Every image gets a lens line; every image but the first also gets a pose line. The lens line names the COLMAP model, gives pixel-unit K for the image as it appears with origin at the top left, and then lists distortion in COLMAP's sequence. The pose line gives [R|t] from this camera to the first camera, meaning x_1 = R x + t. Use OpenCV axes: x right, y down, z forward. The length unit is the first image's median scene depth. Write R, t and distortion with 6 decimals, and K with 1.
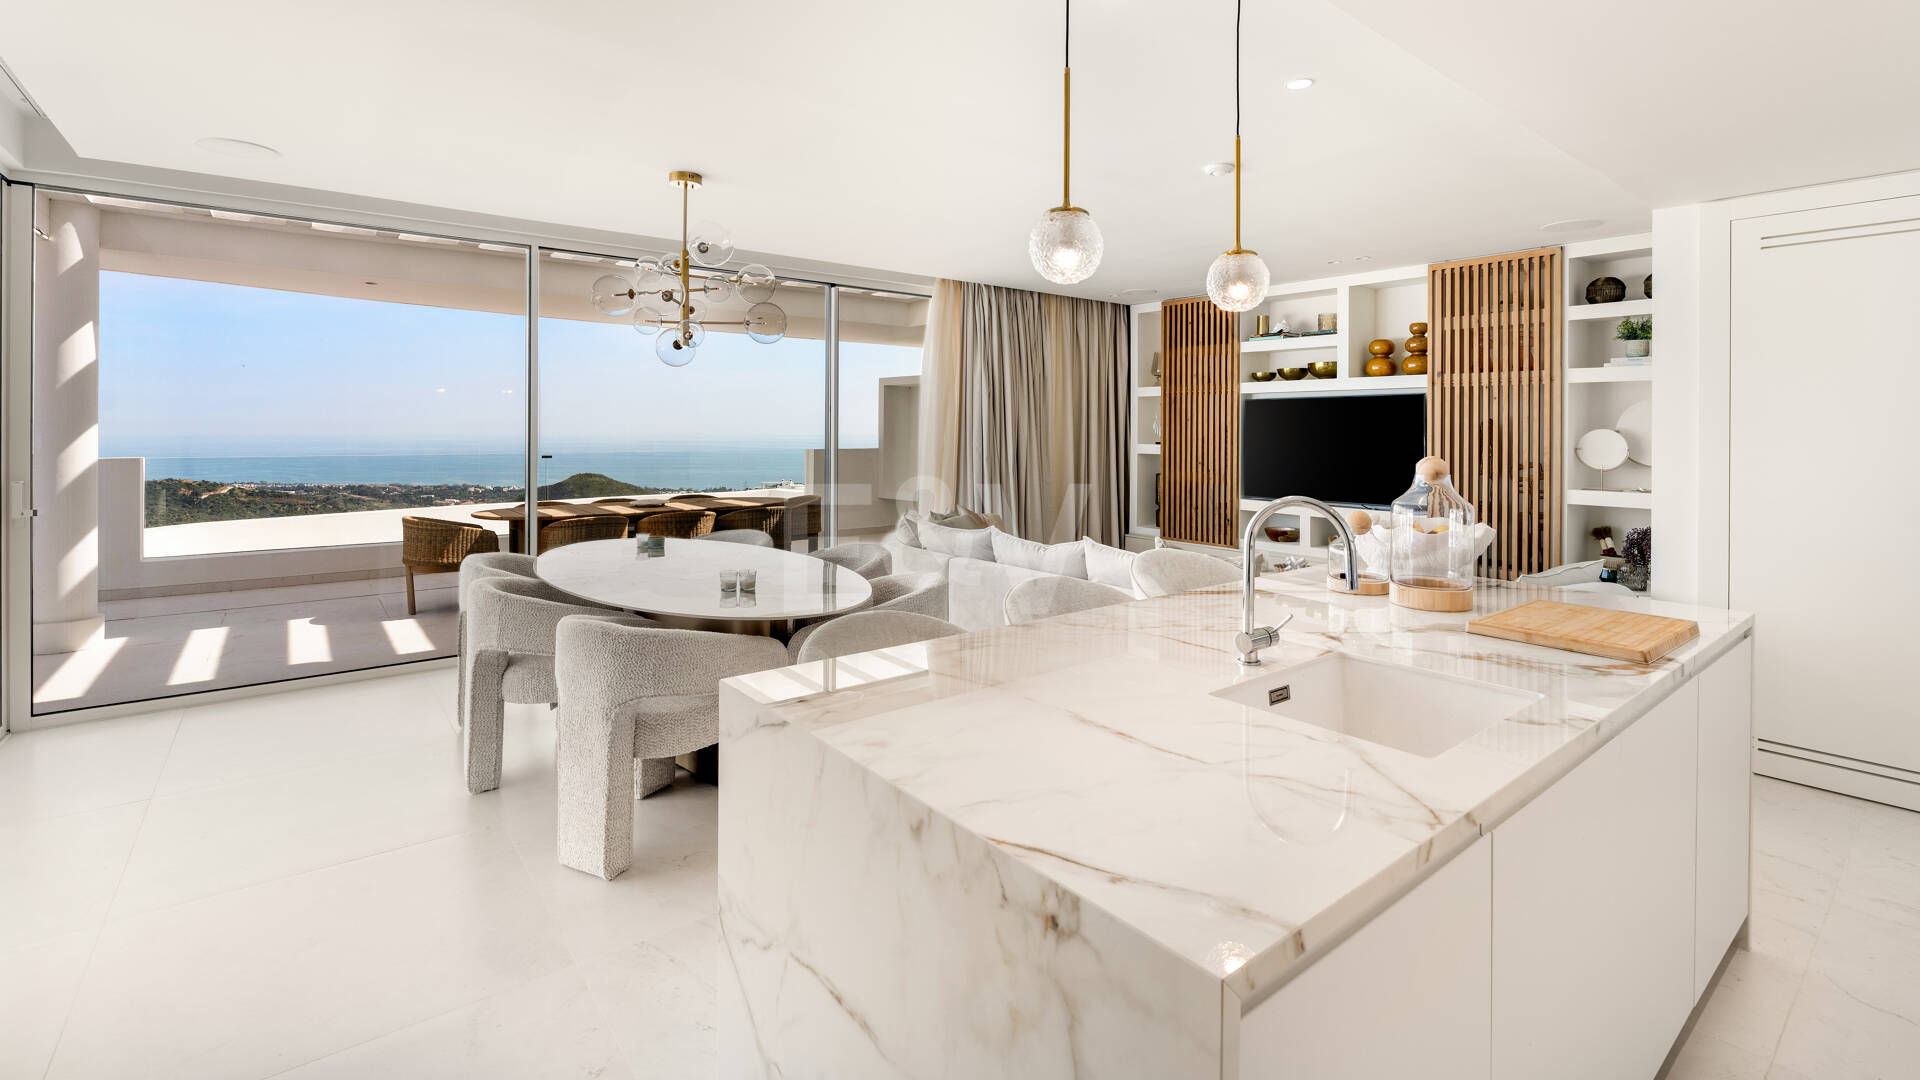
lens RADIAL K [[845.2, 0, 960.3], [0, 845.2, 500.0], [0, 0, 1]] dist [-0.004120, -0.000452]
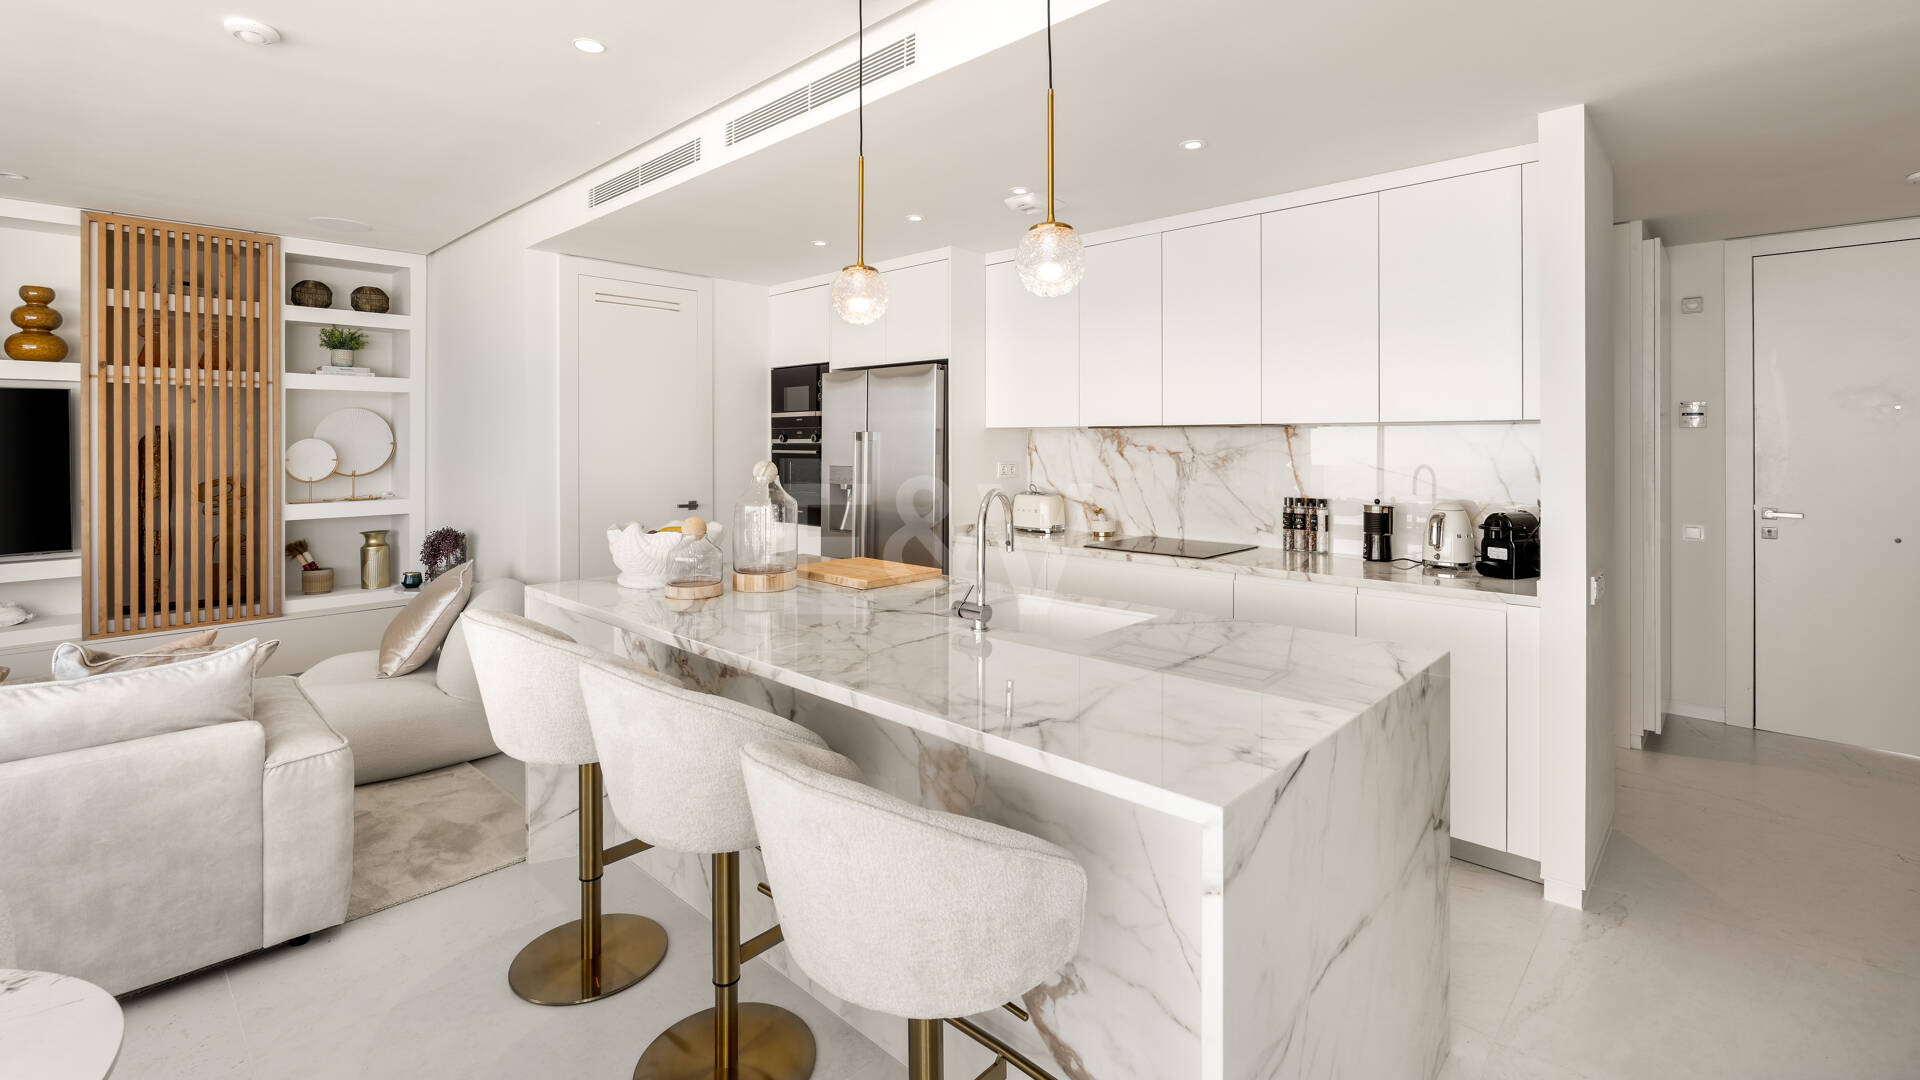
lens RADIAL K [[845.2, 0, 960.3], [0, 845.2, 500.0], [0, 0, 1]] dist [-0.004120, -0.000452]
pose [[-0.127351, -0.072760, 0.989185, -0.258719], [0.084791, 0.992856, 0.083947, -0.030389], [-0.988227, 0.094565, -0.120272, 0.361577]]
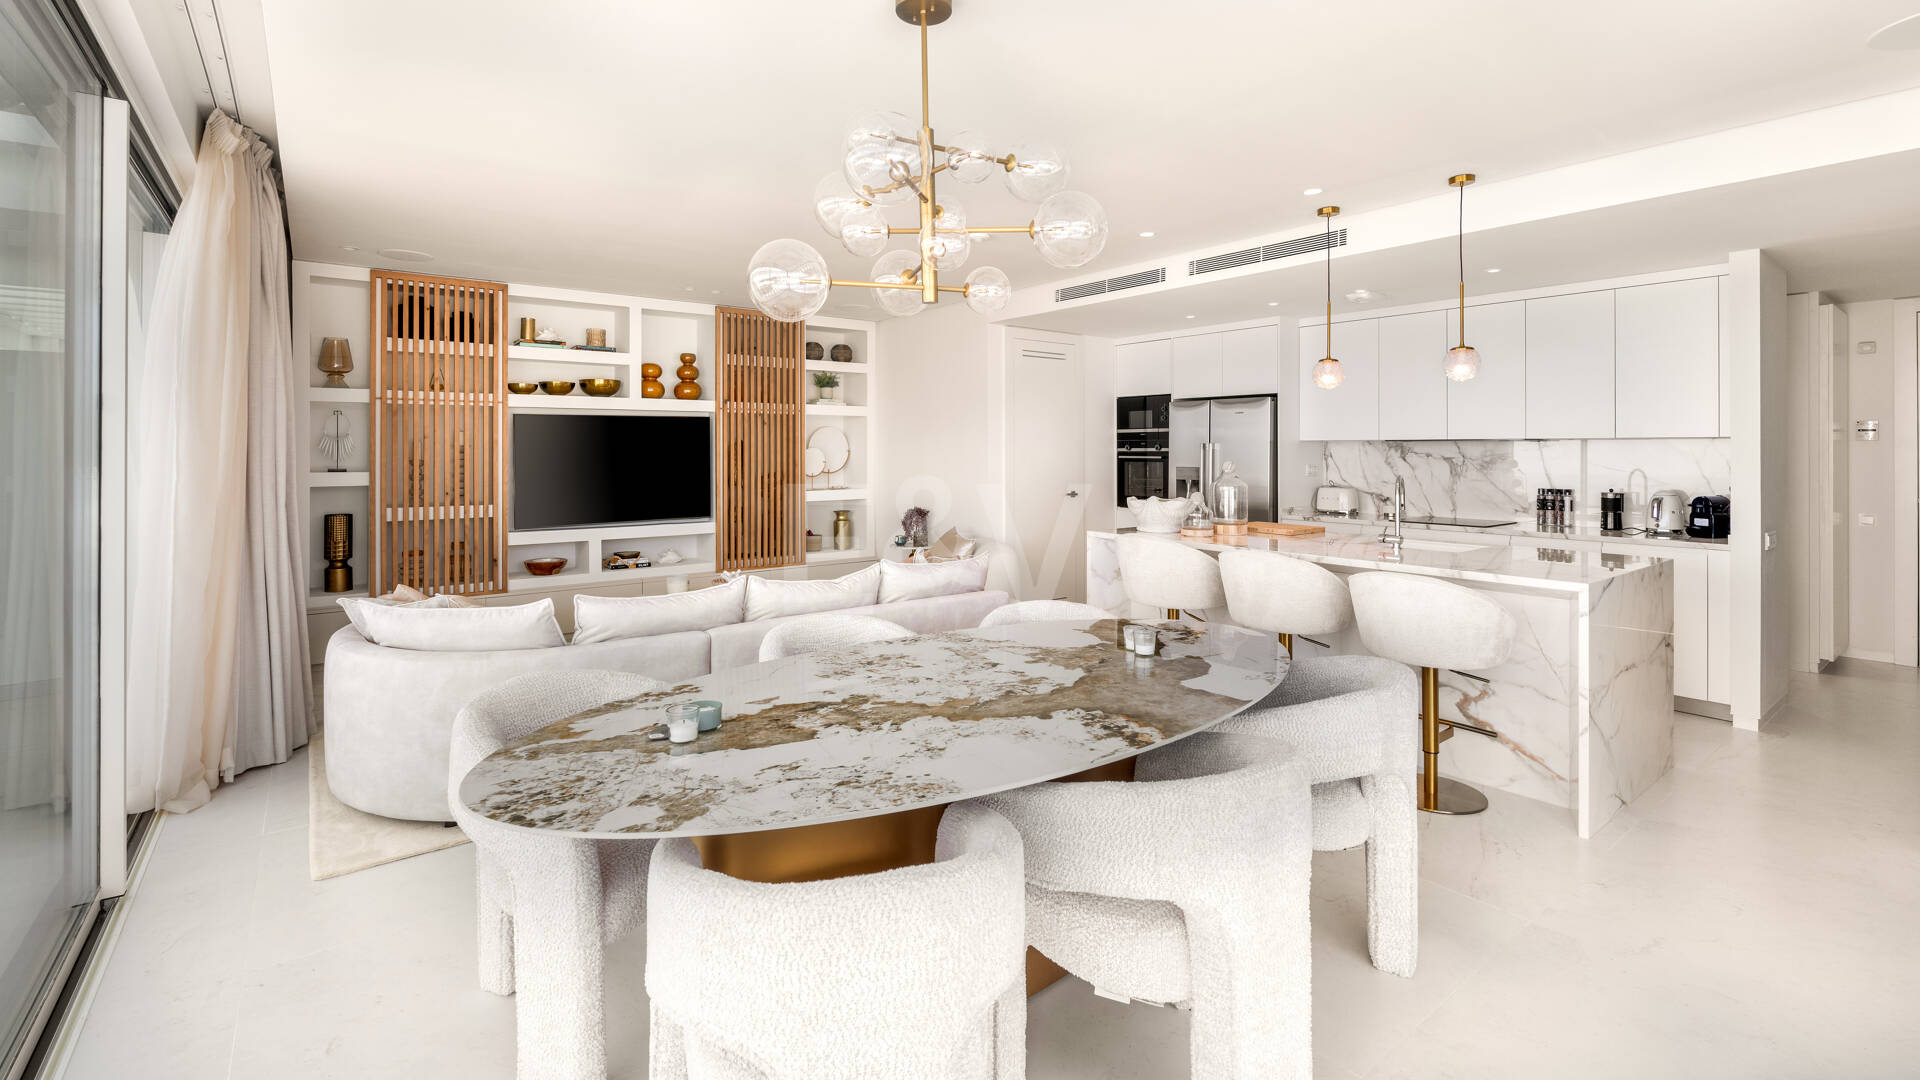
lens RADIAL K [[839.6, 0, 961.7], [0, 839.6, 497.1], [0, 0, 1]] dist [-0.001826, -0.000312]
pose [[0.027760, -0.060707, 0.997770, -0.593186], [0.084897, 0.994691, 0.058157, -0.056104], [-0.996003, 0.083093, 0.032767, 0.639688]]
